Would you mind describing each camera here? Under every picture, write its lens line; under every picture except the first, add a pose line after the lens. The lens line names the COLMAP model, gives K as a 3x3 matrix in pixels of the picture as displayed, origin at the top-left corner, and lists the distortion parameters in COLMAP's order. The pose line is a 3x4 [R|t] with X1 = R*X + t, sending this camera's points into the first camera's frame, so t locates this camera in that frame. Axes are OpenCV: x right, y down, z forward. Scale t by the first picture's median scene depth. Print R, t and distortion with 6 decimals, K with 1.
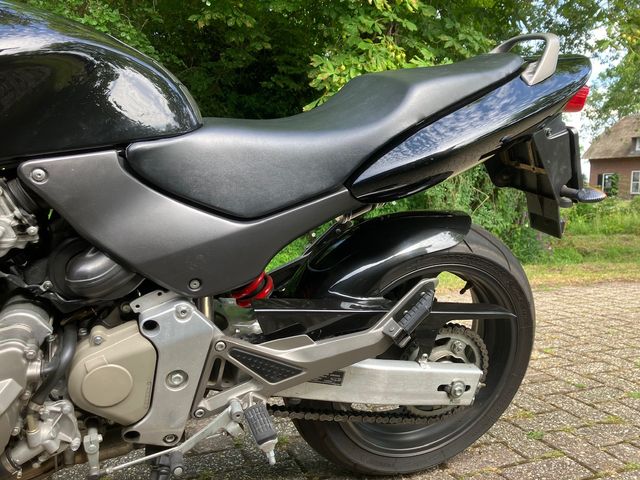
lens RADIAL K [[524.4, 0, 329.9], [0, 524.4, 237.0], [0, 0, 1]] dist [0.014792, -0.023620]
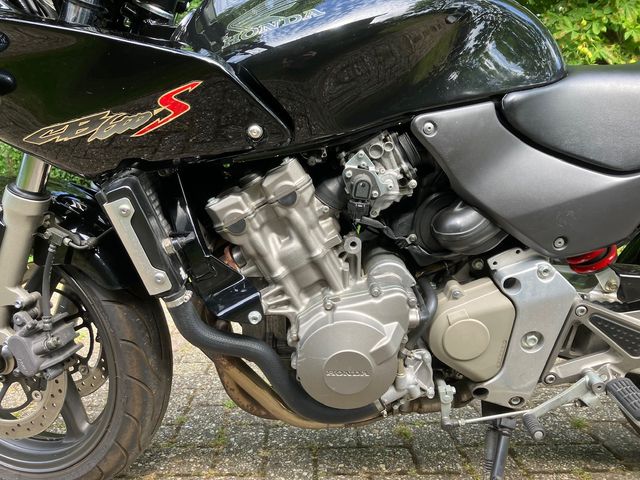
lens RADIAL K [[524.4, 0, 315.7], [0, 524.4, 235.7], [0, 0, 1]] dist [0.014792, -0.023620]
pose [[0.927645, 0.027554, -0.372445, -0.286874], [-0.013468, 0.999094, 0.040372, 0.041278], [0.373219, -0.032435, 0.927176, -0.033467]]
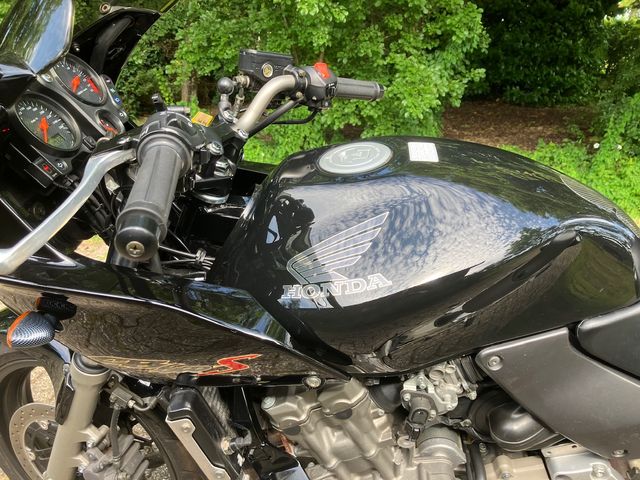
lens RADIAL K [[524.4, 0, 316.5], [0, 524.4, 240.9], [0, 0, 1]] dist [0.014792, -0.023620]
pose [[0.890758, 0.146087, -0.430358, -0.356715], [-0.034885, 0.966114, 0.255747, -0.444152], [0.453136, -0.212796, 0.865670, 0.038376]]
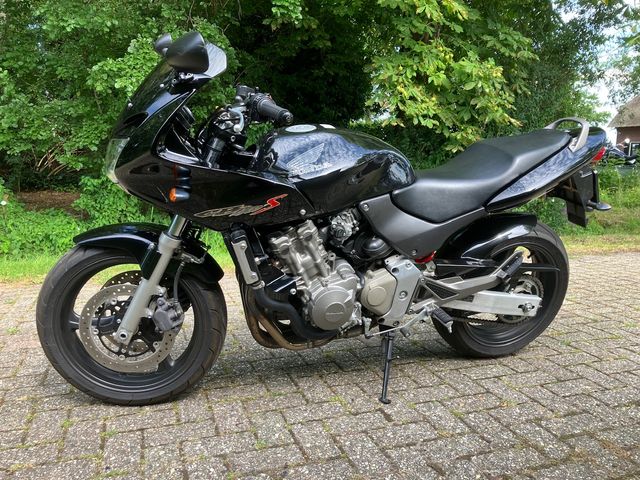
lens RADIAL K [[524.4, 0, 316.4], [0, 524.4, 235.5], [0, 0, 1]] dist [0.014792, -0.023620]
pose [[0.998419, 0.009333, -0.055432, -0.500246], [-0.005894, 0.998066, 0.061883, -0.103435], [0.055902, -0.061459, 0.996543, -1.108683]]
